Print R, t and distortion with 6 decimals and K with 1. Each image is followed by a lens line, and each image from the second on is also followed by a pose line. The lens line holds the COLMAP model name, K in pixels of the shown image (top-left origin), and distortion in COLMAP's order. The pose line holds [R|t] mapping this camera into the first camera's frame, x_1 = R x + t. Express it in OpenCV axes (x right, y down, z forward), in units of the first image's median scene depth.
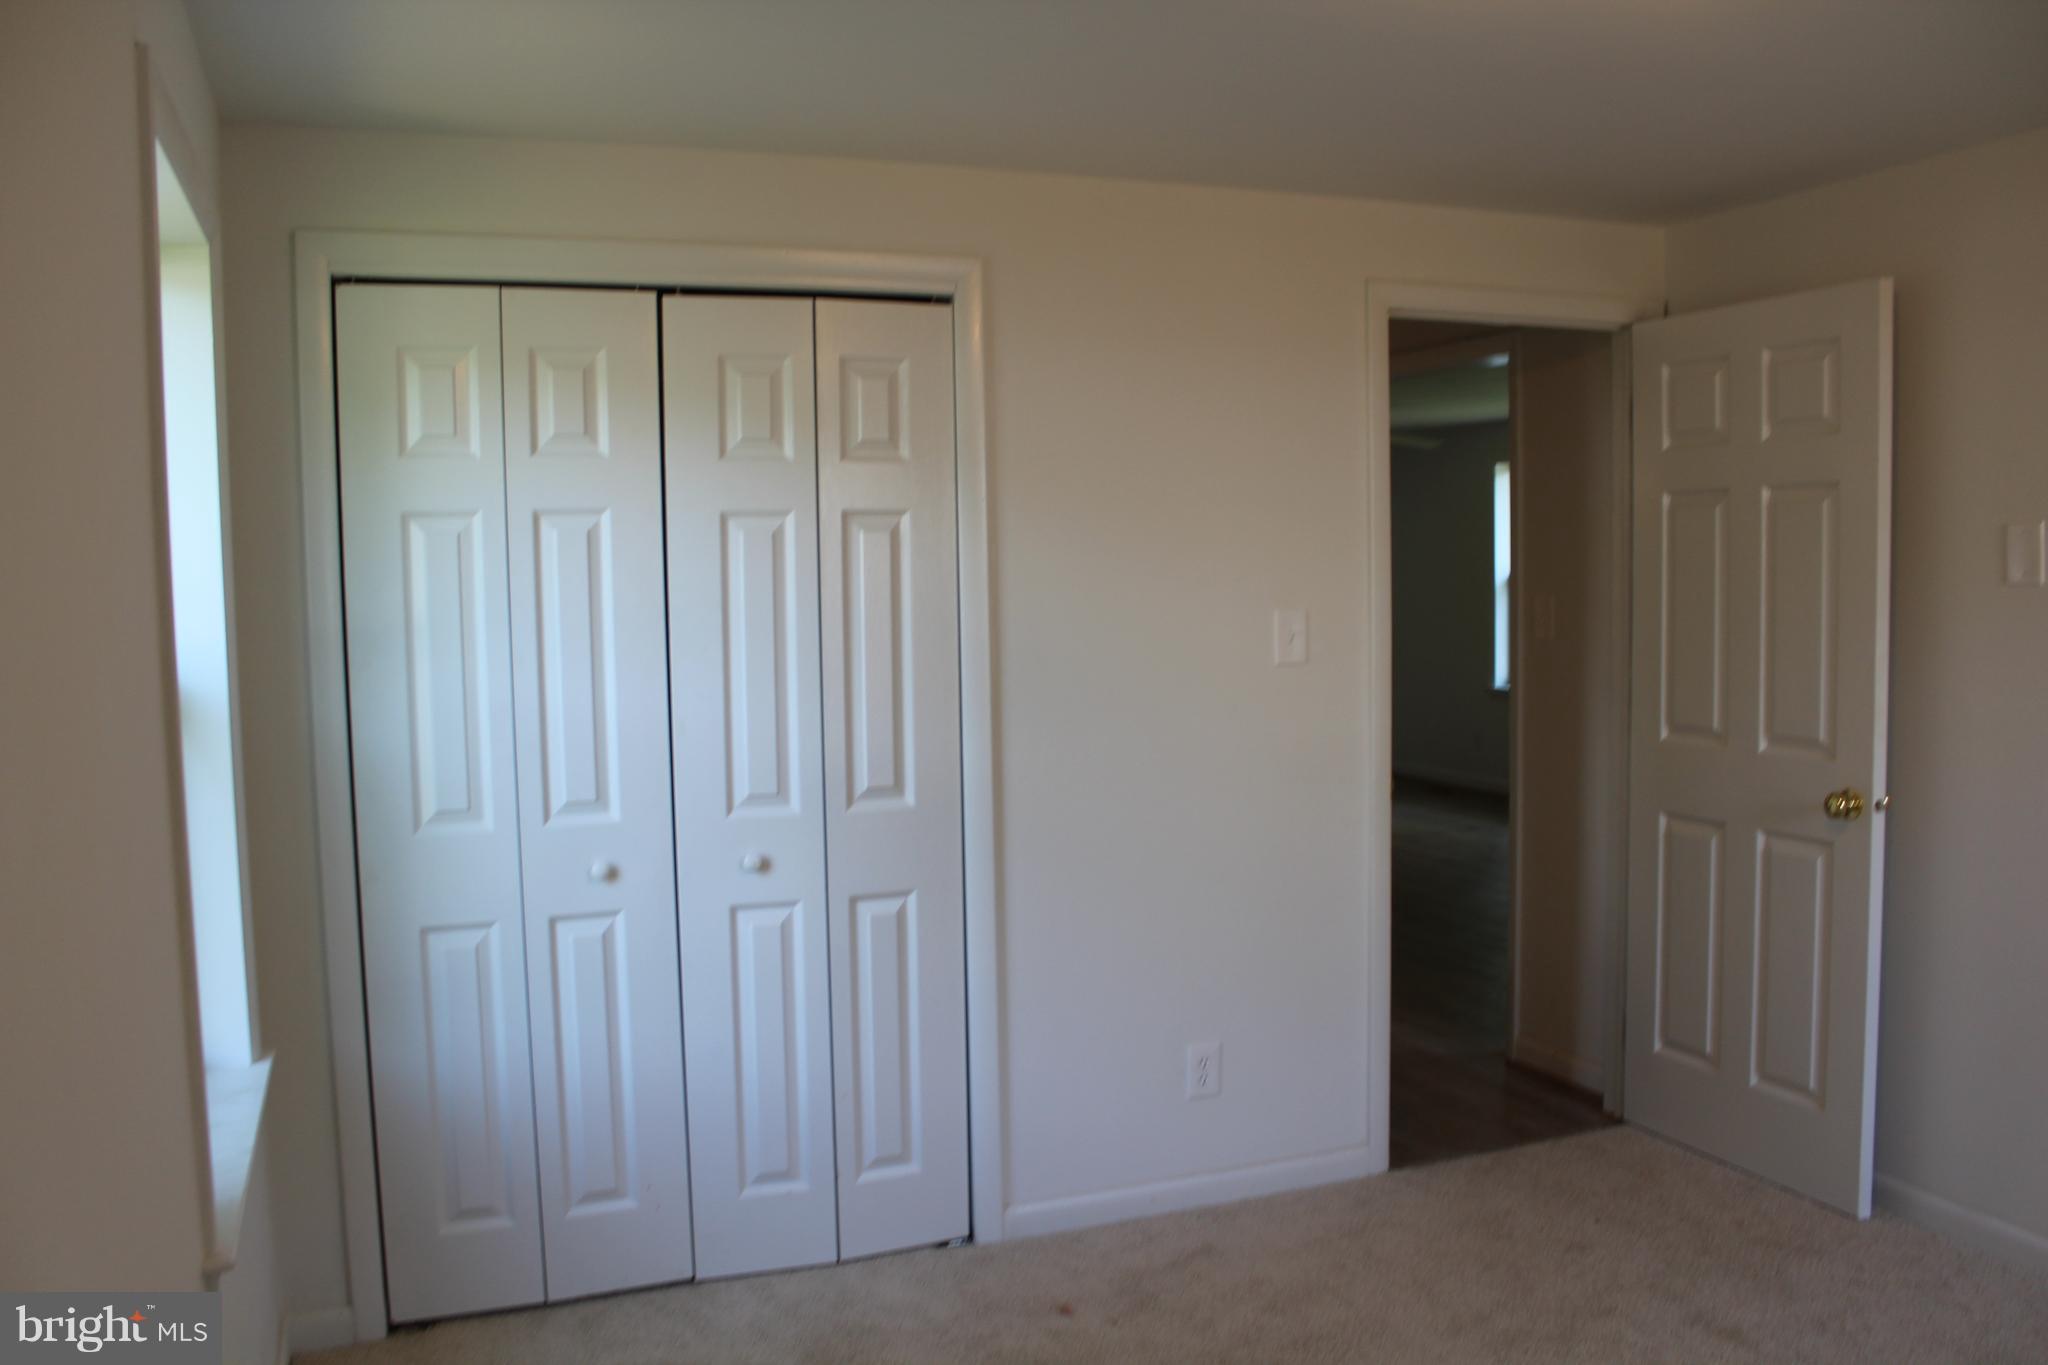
lens RADIAL K [[1771.7, 0, 1028.4], [0, 1771.7, 647.9], [0, 0, 1]] dist [-0.197401, 0.219578]
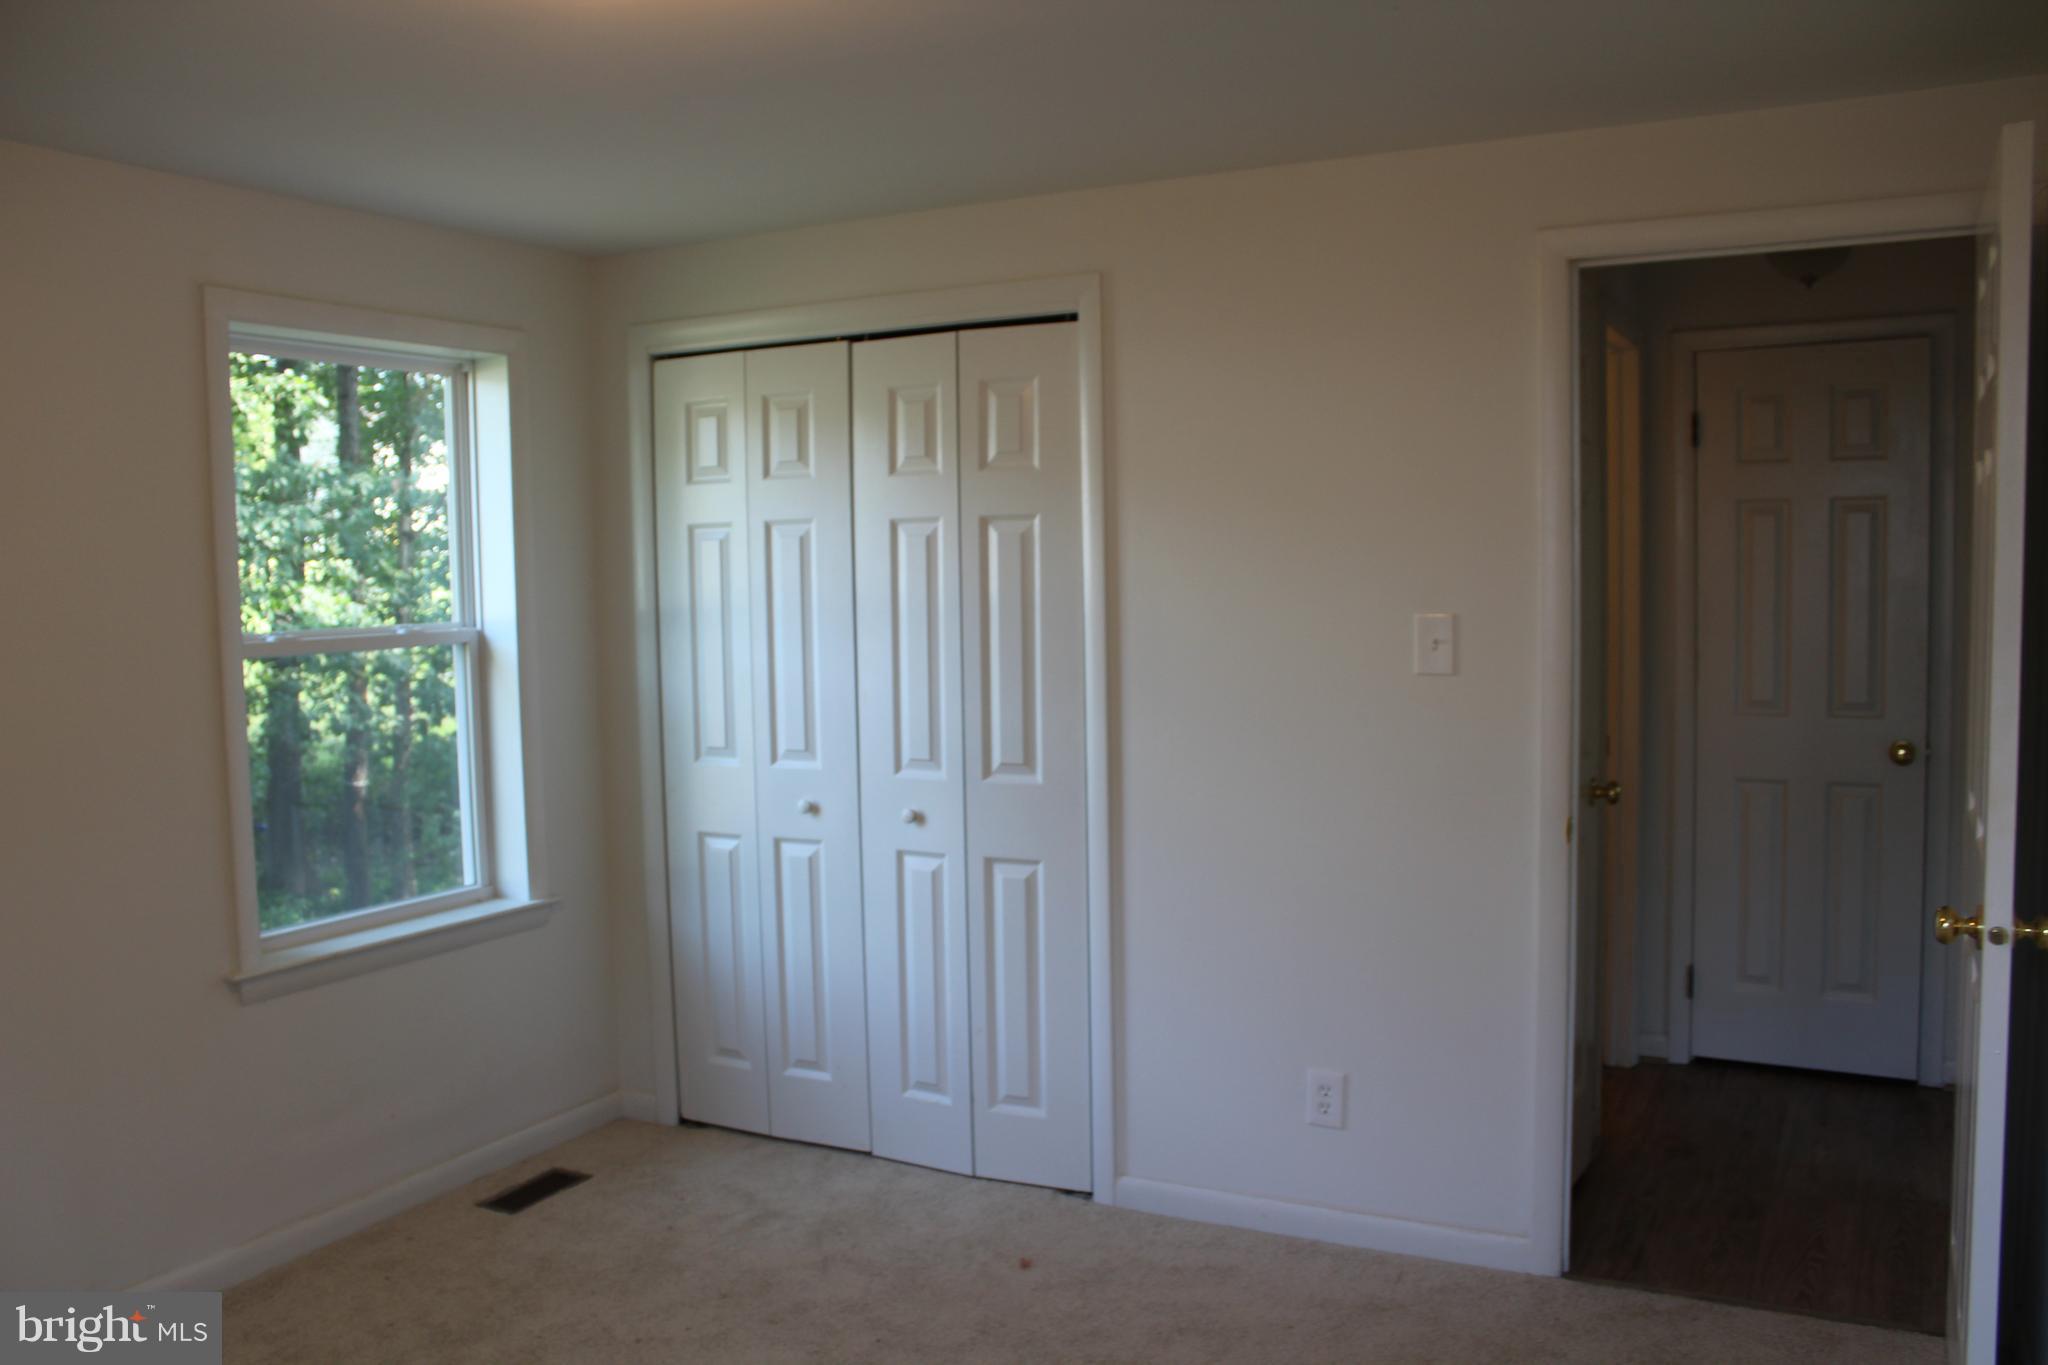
lens RADIAL K [[1698.0, 0, 1017.0], [0, 1698.0, 682.0], [0, 0, 1]] dist [-0.161431, 0.149137]
pose [[0.634780, 0.054386, -0.770776, 0.757866], [-0.035015, 0.998520, 0.041619, -0.017476], [0.771899, 0.000570, 0.635745, 0.327000]]
